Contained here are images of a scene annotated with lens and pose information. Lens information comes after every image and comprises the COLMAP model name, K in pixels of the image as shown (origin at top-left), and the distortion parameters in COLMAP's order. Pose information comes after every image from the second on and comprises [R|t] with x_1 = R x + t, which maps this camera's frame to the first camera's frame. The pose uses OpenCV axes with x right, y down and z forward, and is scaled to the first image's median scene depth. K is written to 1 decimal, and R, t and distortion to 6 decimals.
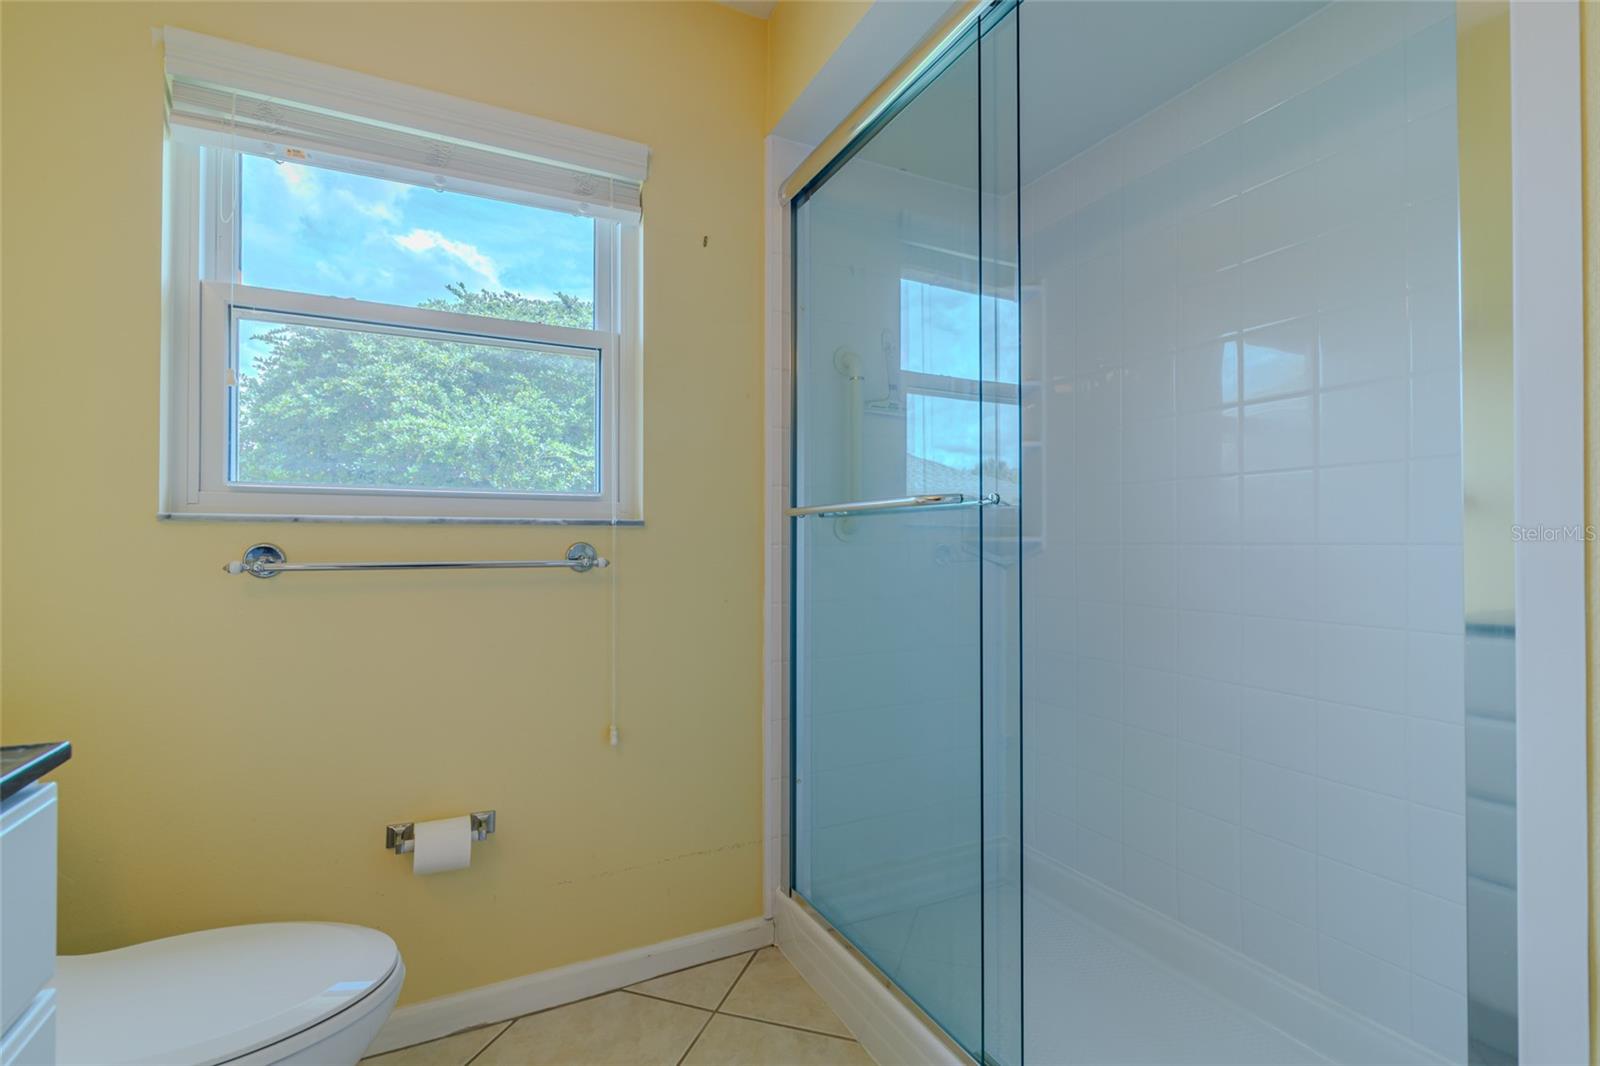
lens RADIAL K [[723.0, 0, 800.6], [0, 723.0, 536.9], [0, 0, 1]] dist [-0.004056, -0.000467]
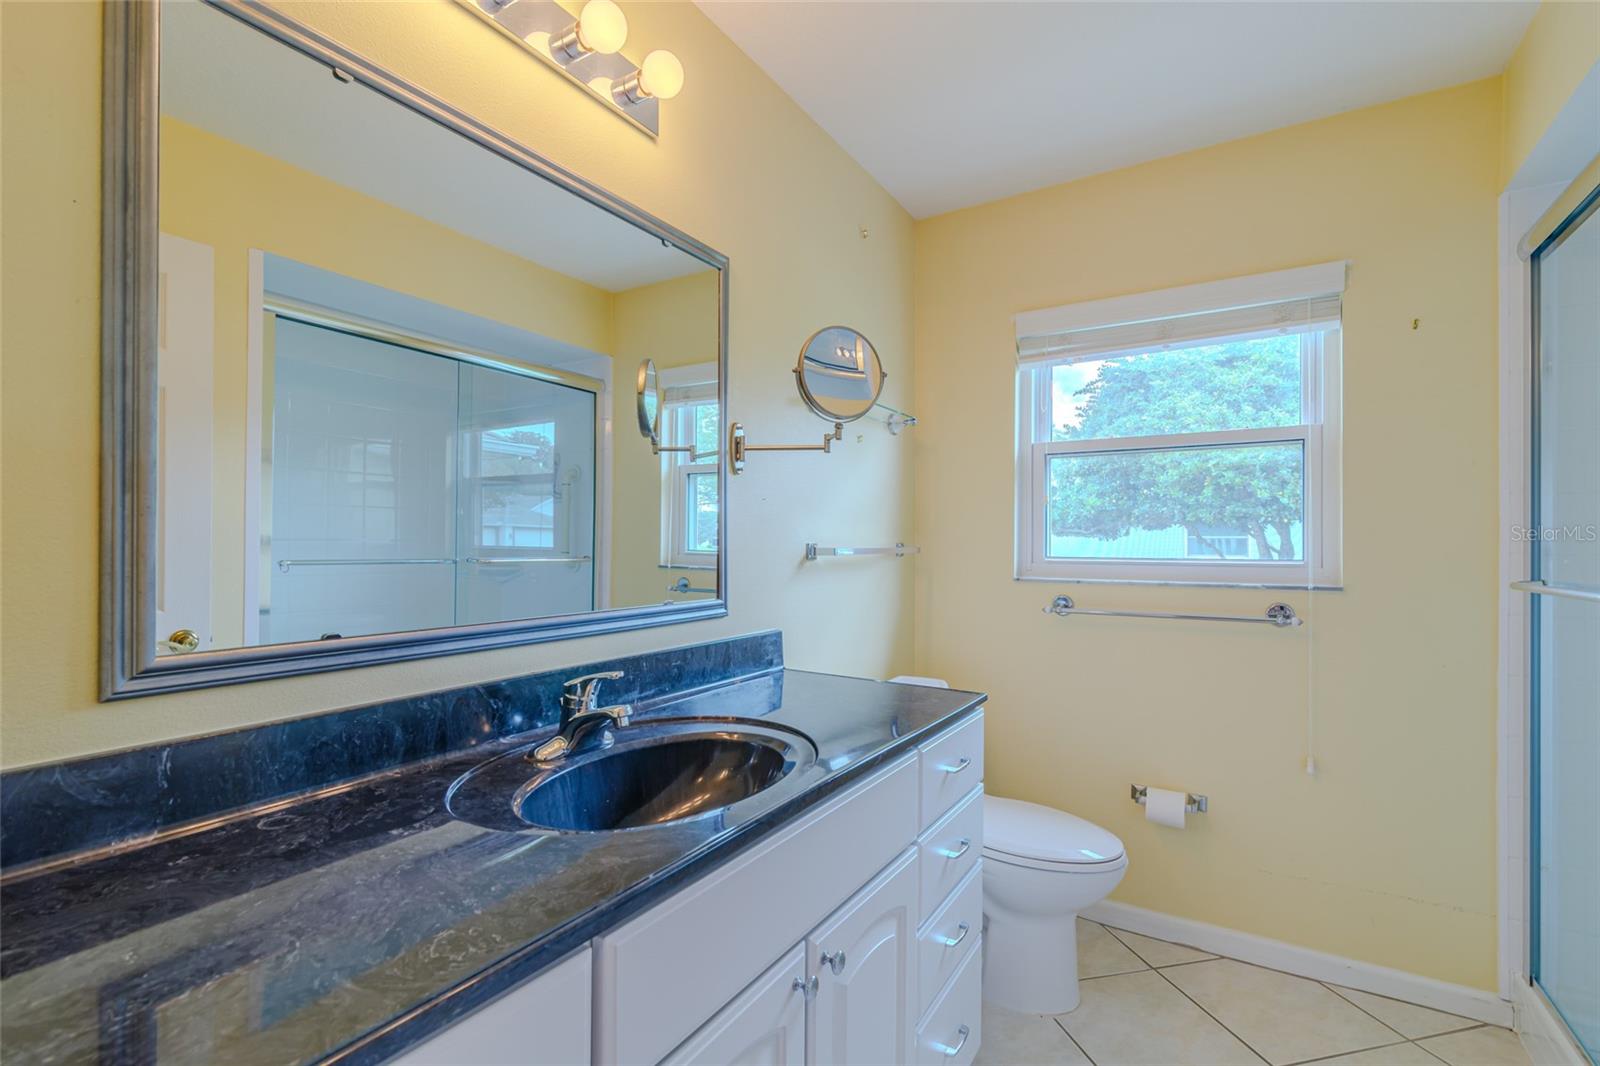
lens RADIAL K [[723.0, 0, 802.4], [0, 723.0, 539.5], [0, 0, 1]] dist [-0.004056, -0.000467]
pose [[0.526663, -0.003651, -0.850066, 0.315479], [0.001334, 0.999993, -0.003469, -0.097313], [0.850073, 0.000692, 0.526664, -0.347042]]
